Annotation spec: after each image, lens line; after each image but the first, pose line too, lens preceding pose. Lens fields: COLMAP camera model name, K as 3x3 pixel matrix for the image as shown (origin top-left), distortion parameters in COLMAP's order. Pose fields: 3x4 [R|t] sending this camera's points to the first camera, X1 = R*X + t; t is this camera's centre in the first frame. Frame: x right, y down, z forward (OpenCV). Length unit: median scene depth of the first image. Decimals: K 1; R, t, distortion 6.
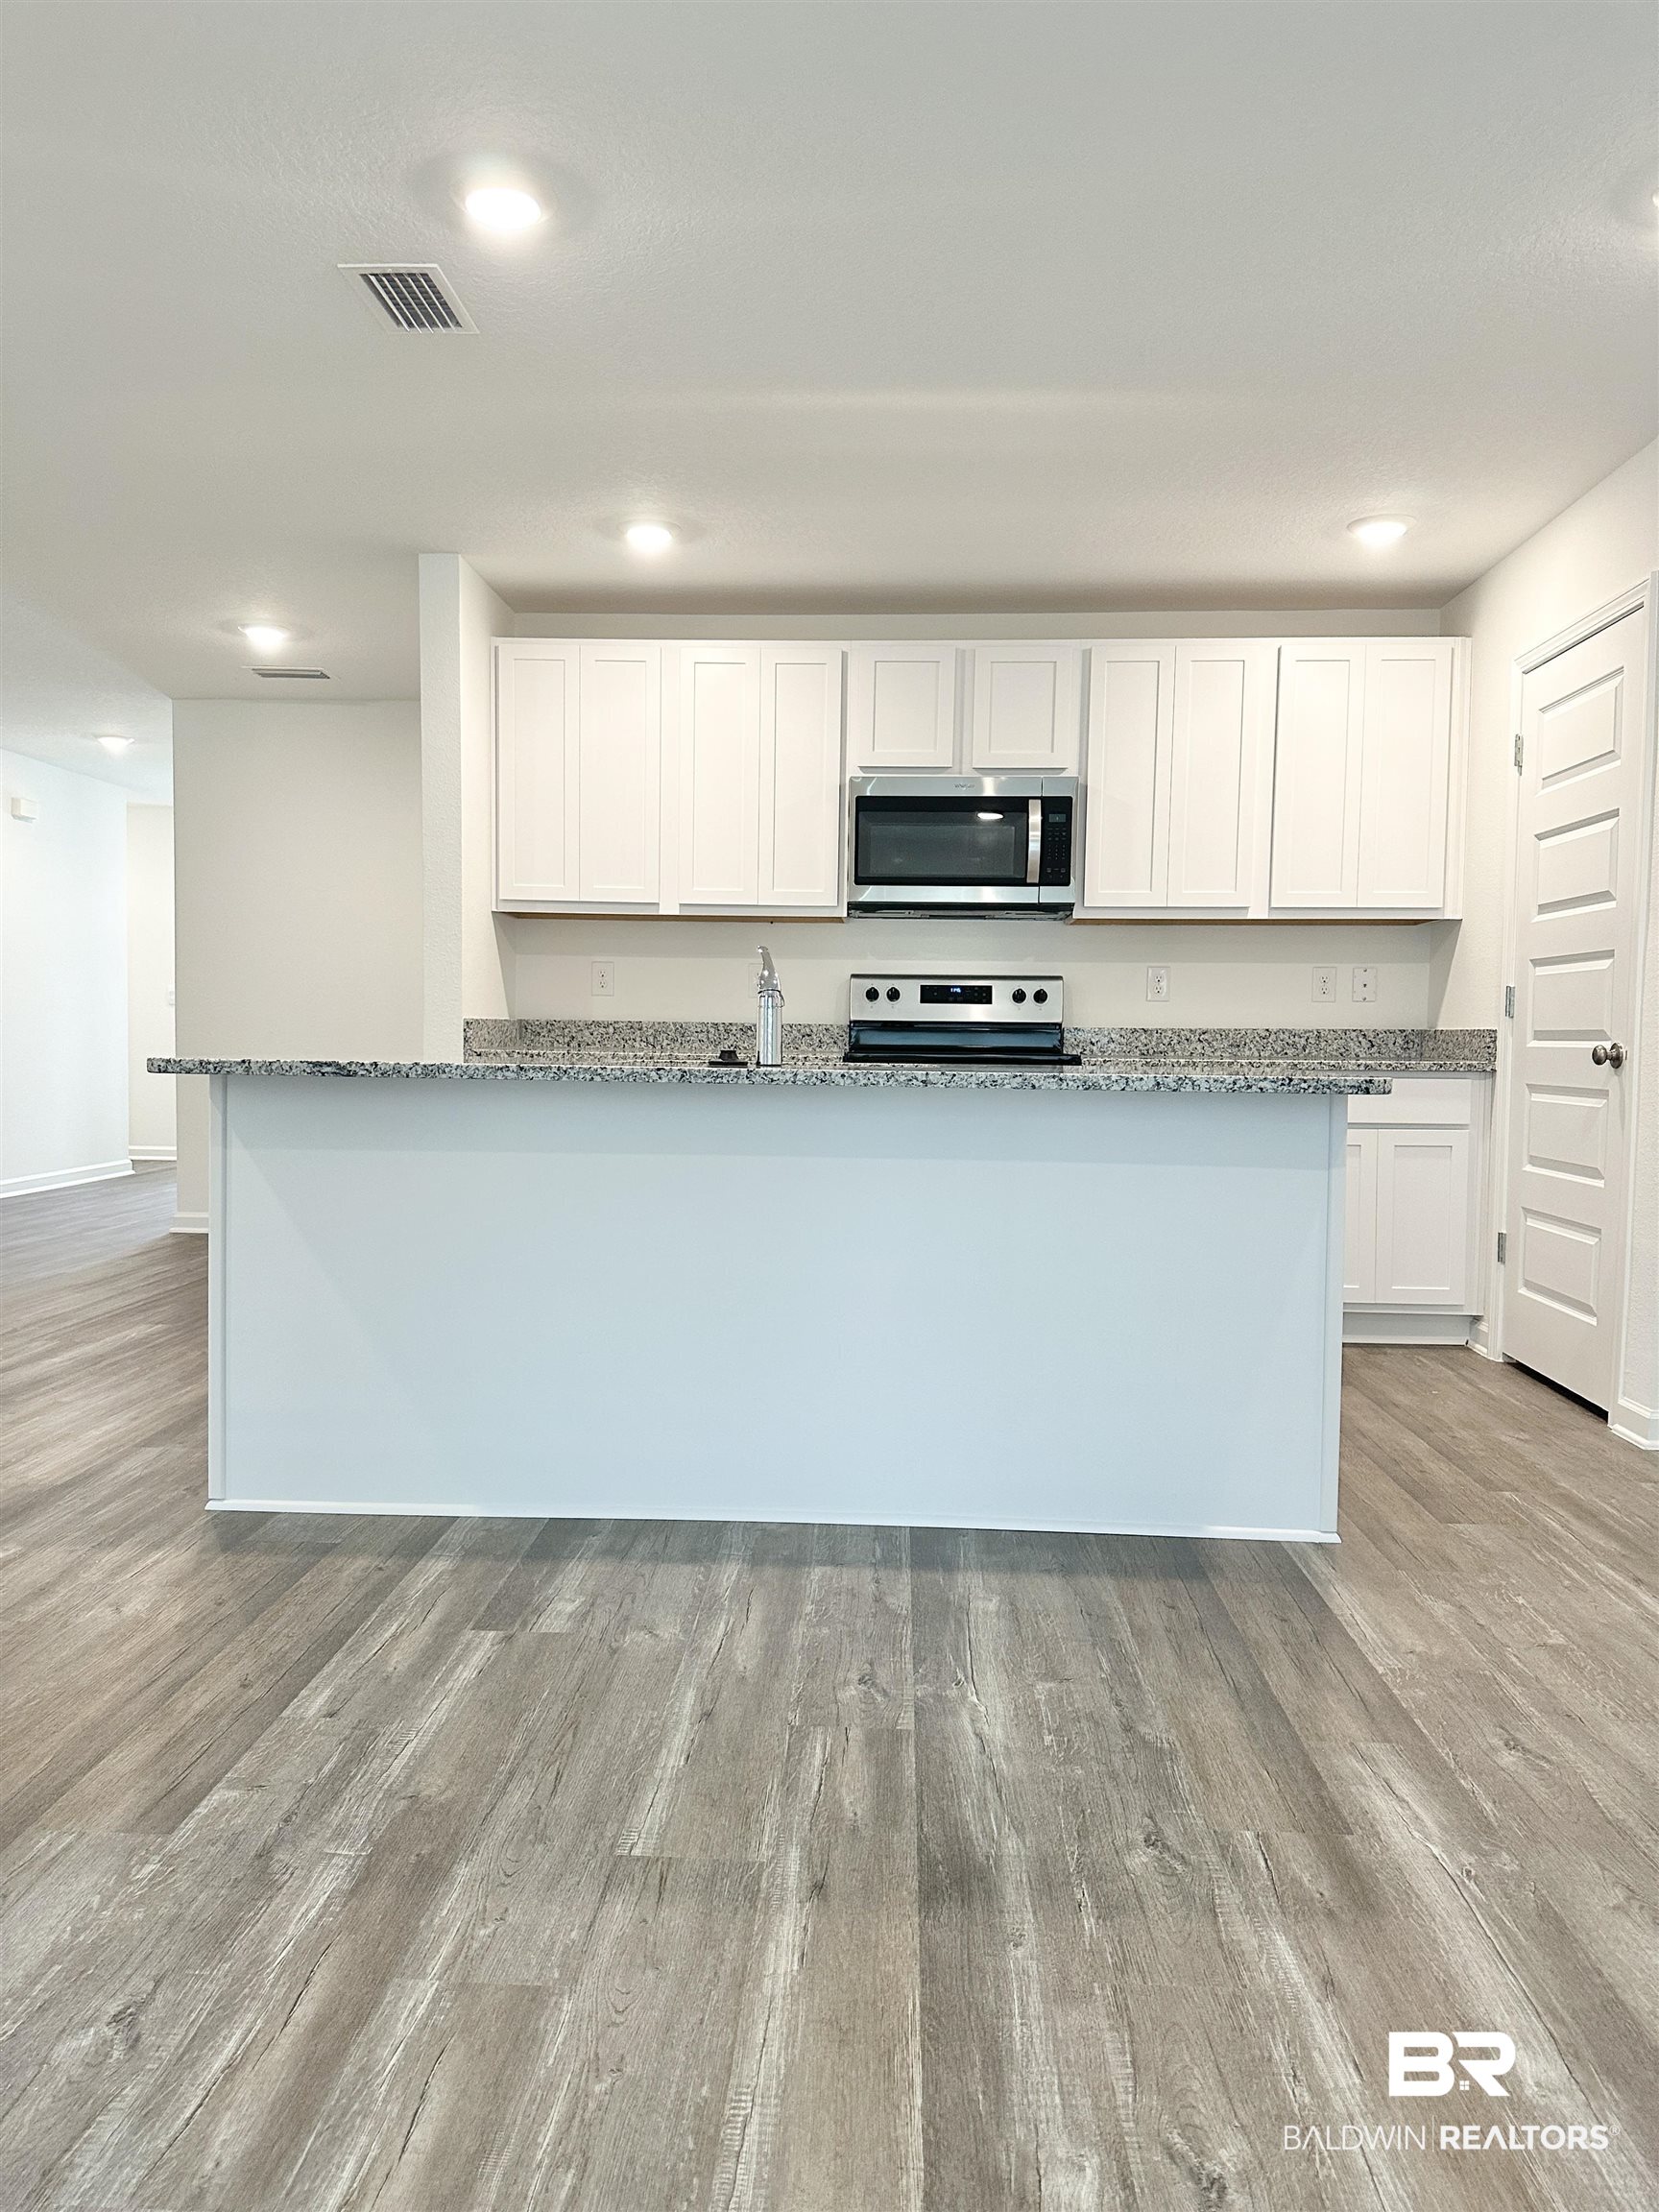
lens RADIAL K [[1529.9, 0, 869.2], [0, 1529.9, 1184.6], [0, 0, 1]] dist [0.049166, -0.013599]
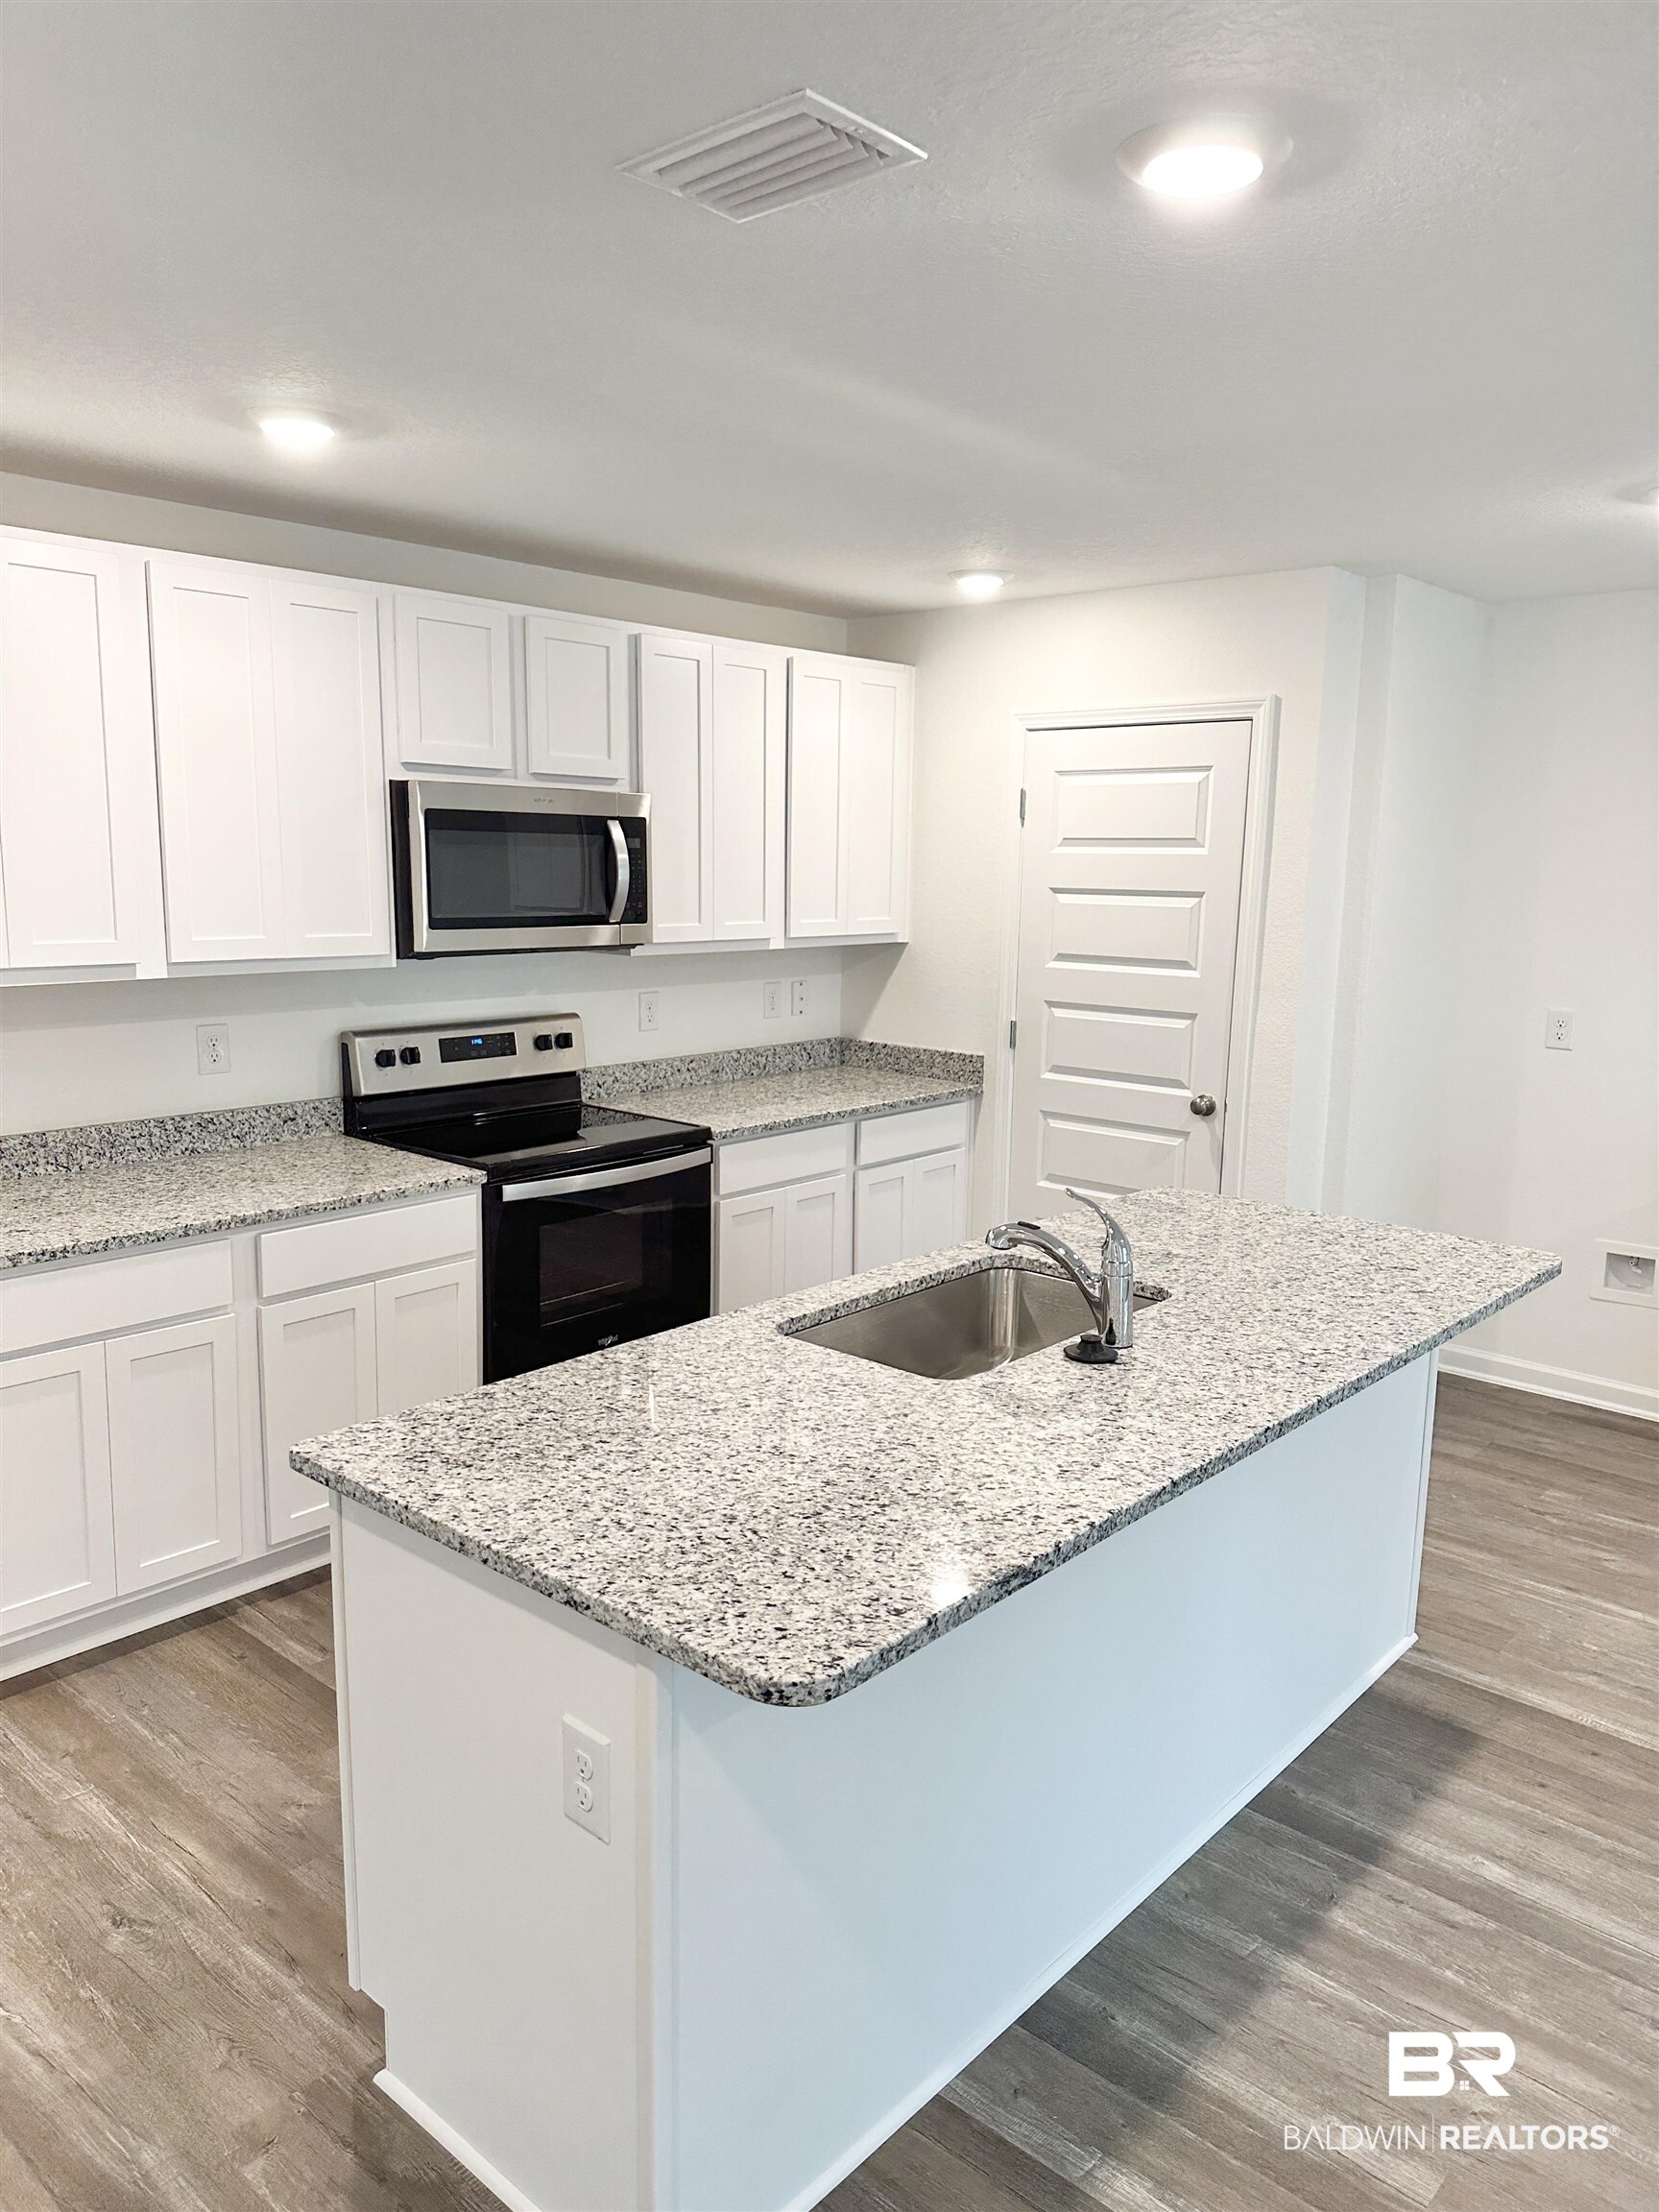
lens RADIAL K [[1529.9, 0, 885.9], [0, 1529.9, 1151.3], [0, 0, 1]] dist [0.049166, -0.013599]
pose [[0.629815, -0.143960, 0.763288, -0.445325], [0.058427, 0.988671, 0.138258, -0.177555], [-0.774545, -0.042481, 0.631091, 0.354878]]
